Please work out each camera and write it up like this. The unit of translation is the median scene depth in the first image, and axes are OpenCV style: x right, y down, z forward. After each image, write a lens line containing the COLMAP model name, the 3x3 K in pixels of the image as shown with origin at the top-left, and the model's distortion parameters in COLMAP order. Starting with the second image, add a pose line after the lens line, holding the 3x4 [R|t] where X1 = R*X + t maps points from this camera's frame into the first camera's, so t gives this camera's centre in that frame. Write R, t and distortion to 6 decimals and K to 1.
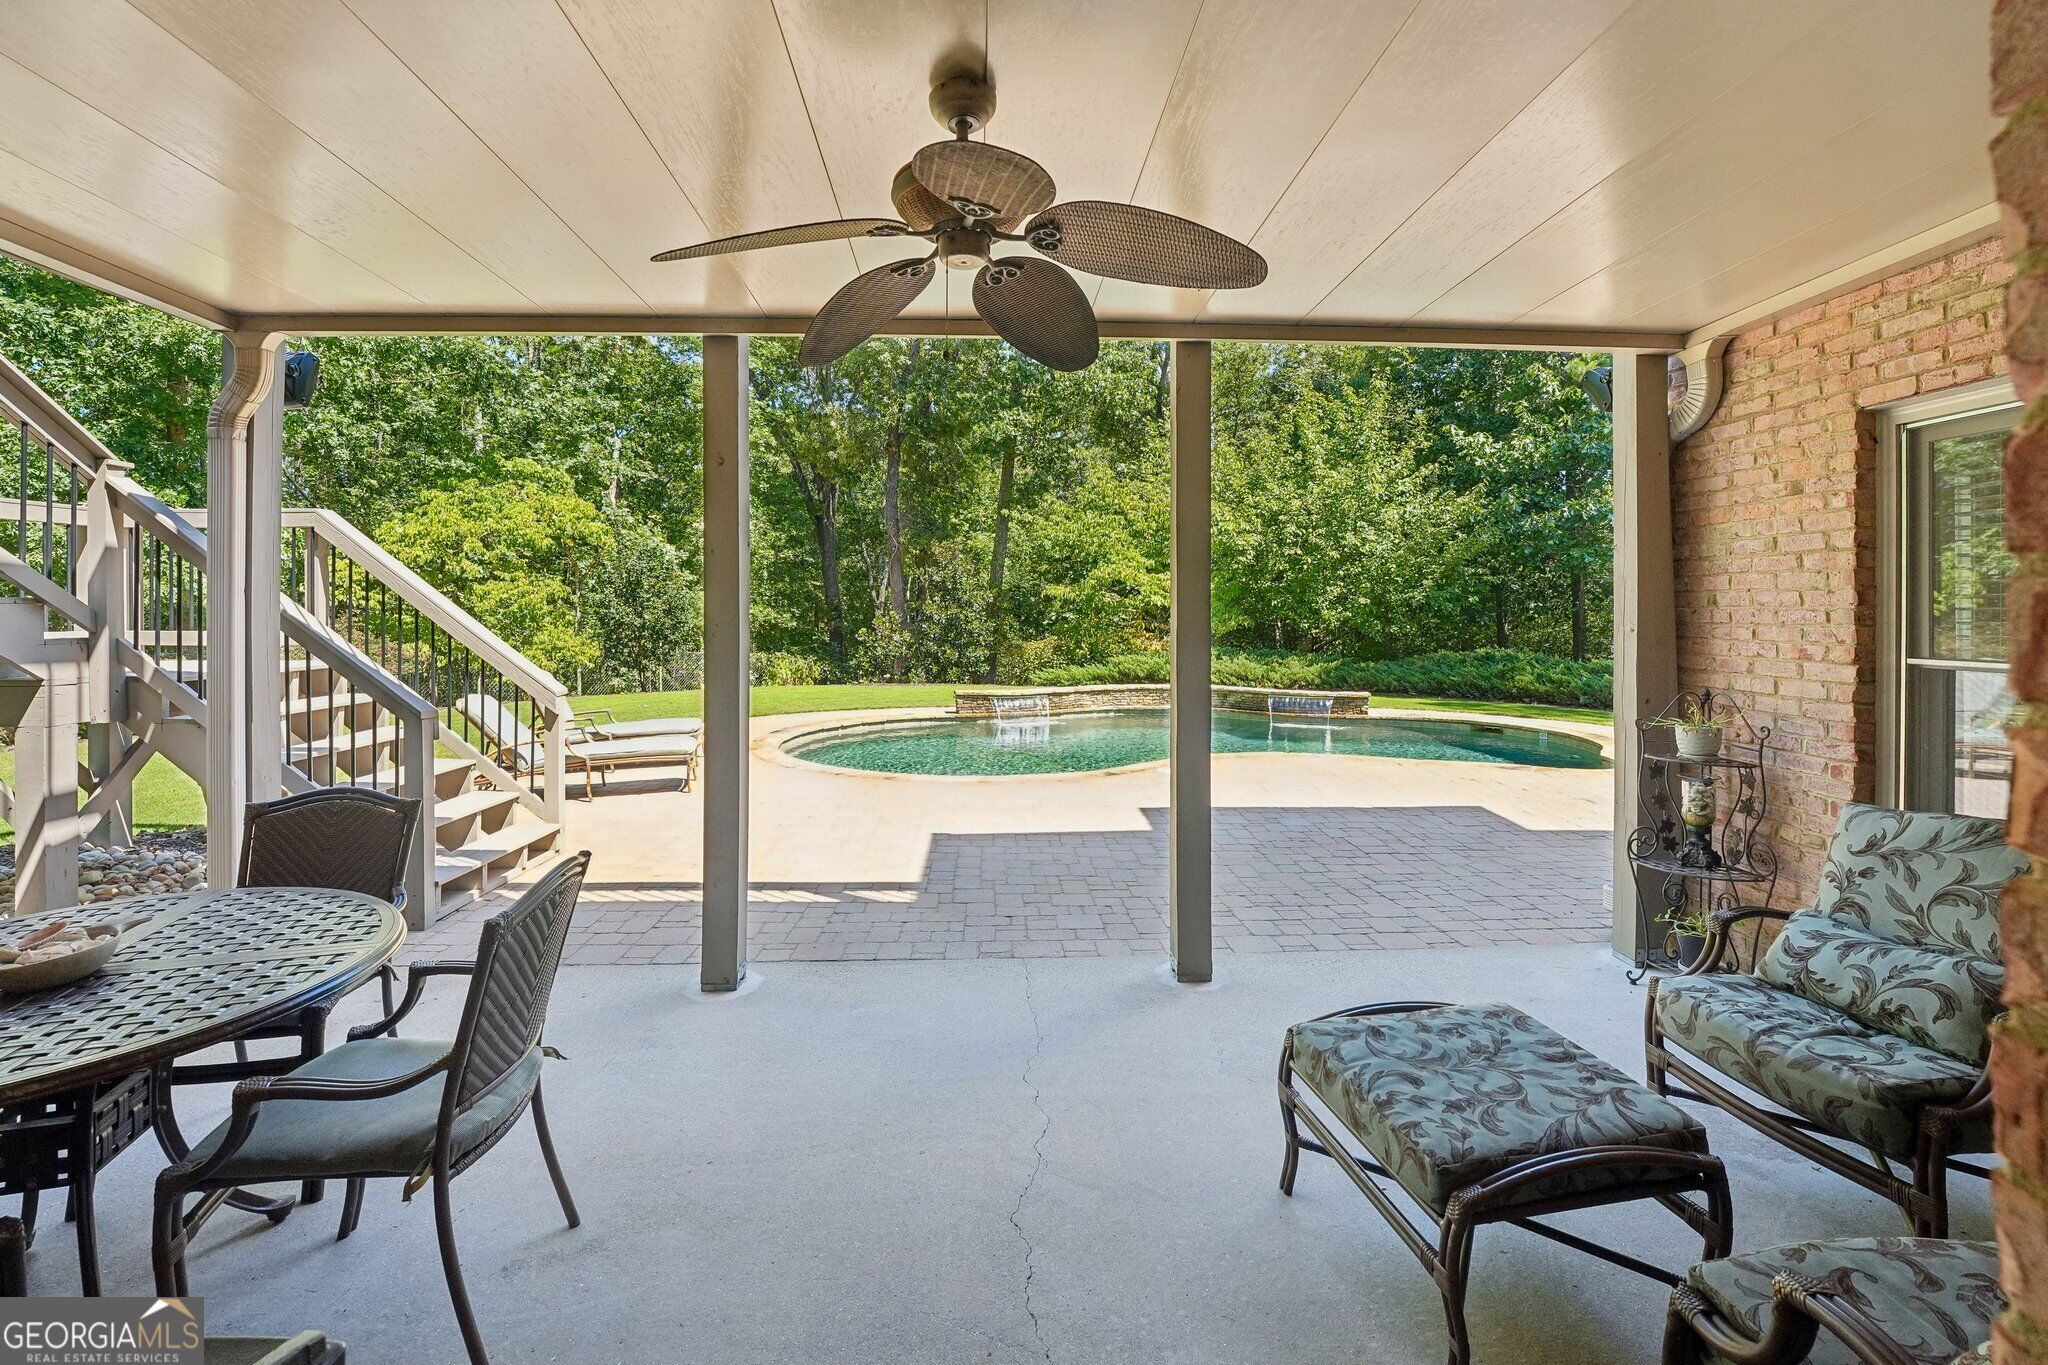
lens RADIAL K [[860.8, 0, 1014.2], [0, 860.8, 605.8], [0, 0, 1]] dist [-0.027449, -0.000067]
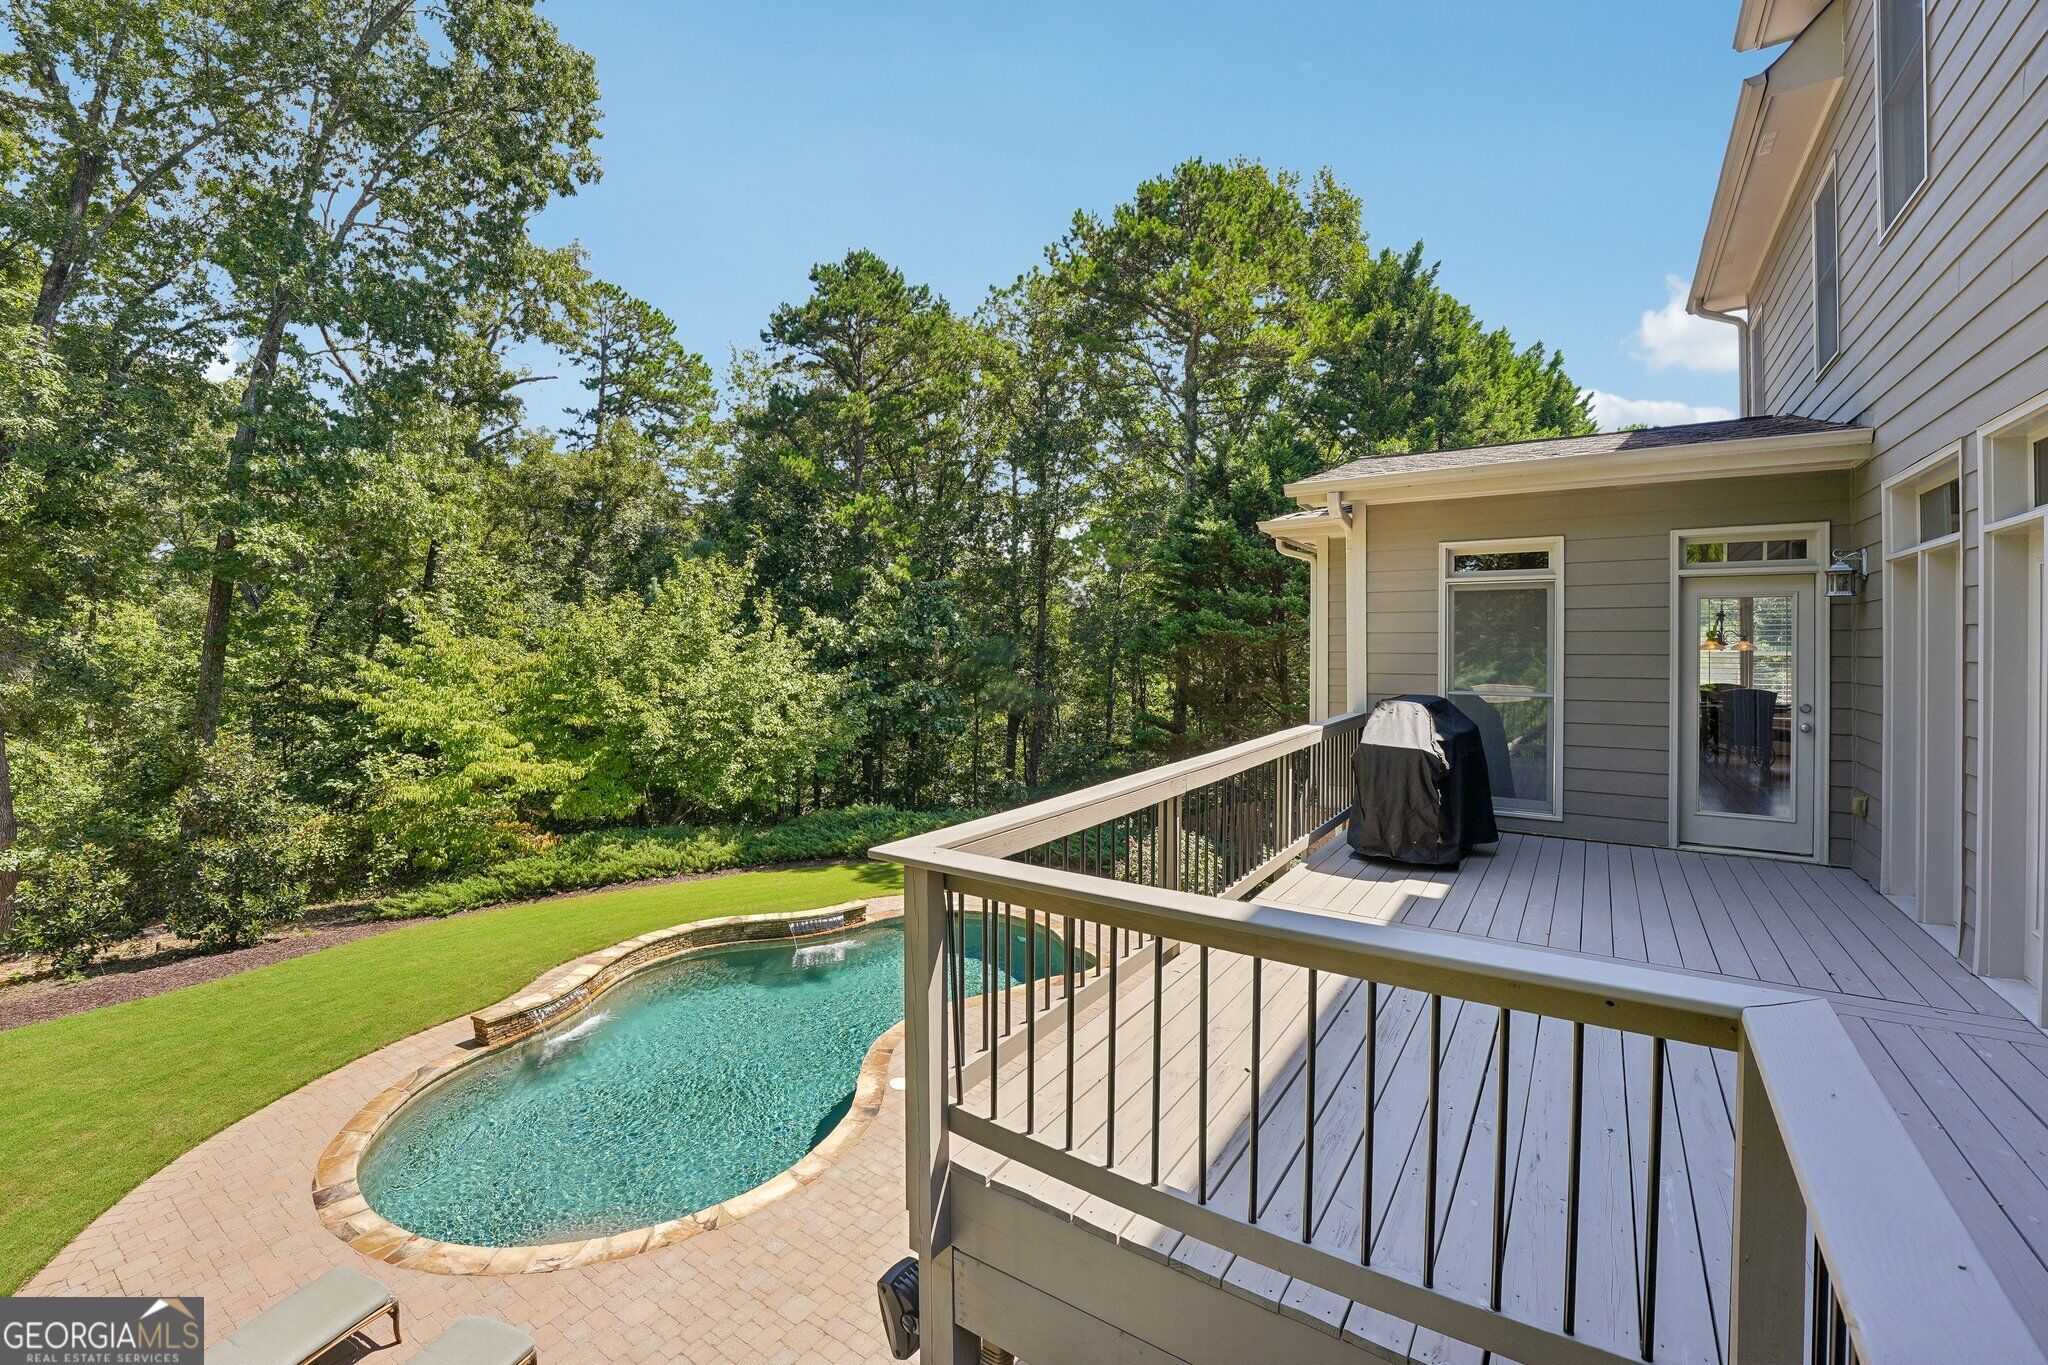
lens RADIAL K [[845.8, 0, 1022.5], [0, 845.8, 650.6], [0, 0, 1]] dist [-0.024978, 0.000222]
pose [[0.580850, -0.006215, 0.813987, -0.282617], [-0.001318, 0.999962, 0.008576, -0.176671], [-0.814010, -0.006054, 0.580820, 0.092954]]
